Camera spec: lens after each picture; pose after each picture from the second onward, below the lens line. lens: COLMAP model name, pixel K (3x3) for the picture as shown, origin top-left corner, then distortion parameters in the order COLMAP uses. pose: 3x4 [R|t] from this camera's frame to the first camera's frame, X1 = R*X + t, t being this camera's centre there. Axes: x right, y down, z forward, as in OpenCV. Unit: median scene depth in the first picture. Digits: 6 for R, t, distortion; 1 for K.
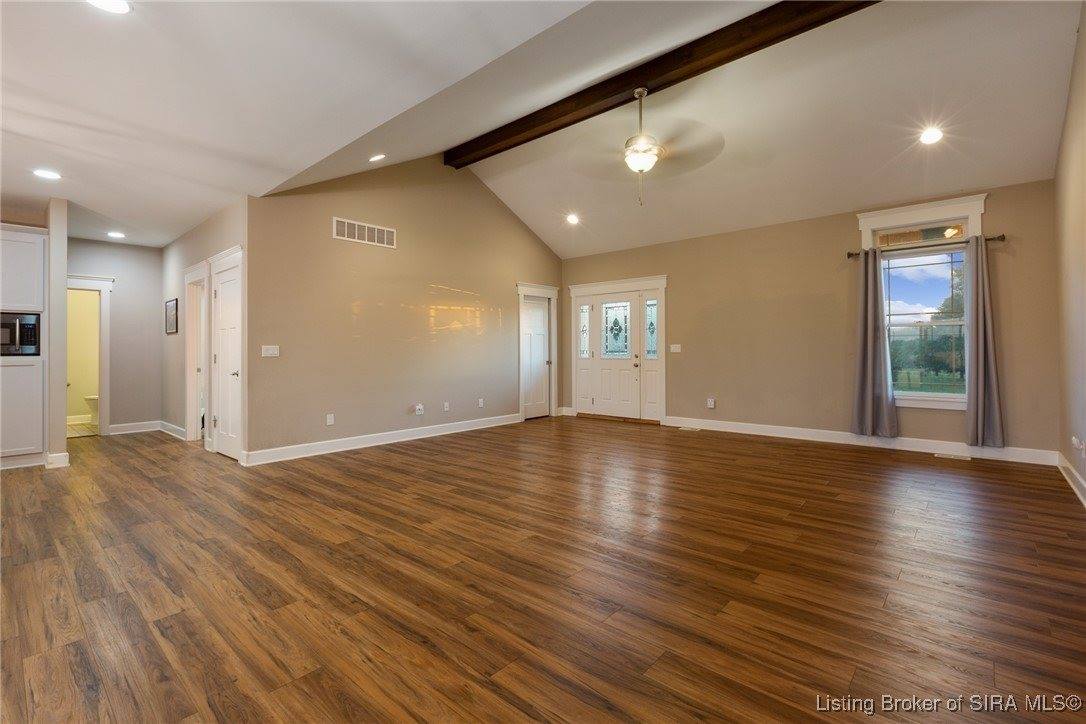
lens RADIAL K [[492.7, 0, 554.0], [0, 492.7, 351.1], [0, 0, 1]] dist [0.004209, -0.000312]
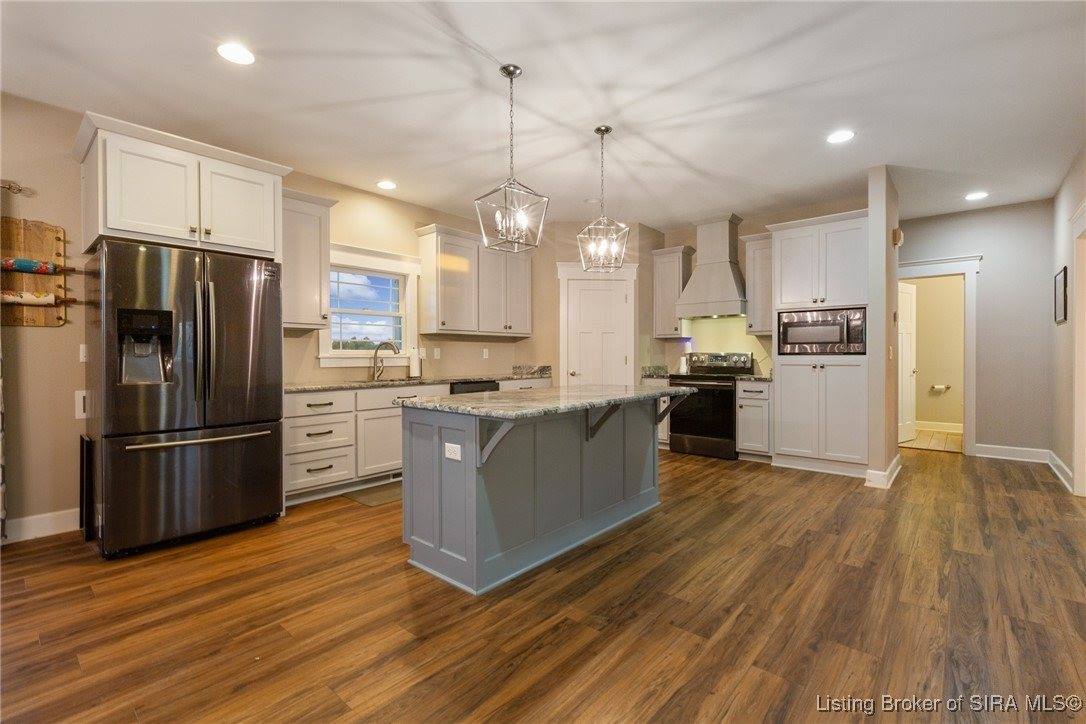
lens RADIAL K [[492.7, 0, 531.5], [0, 492.7, 355.2], [0, 0, 1]] dist [0.004209, -0.000312]
pose [[0.002415, 0.012526, -0.999919, -0.168165], [0.001061, 0.999921, 0.012528, -0.001876], [0.999997, -0.001091, 0.002401, 0.418897]]
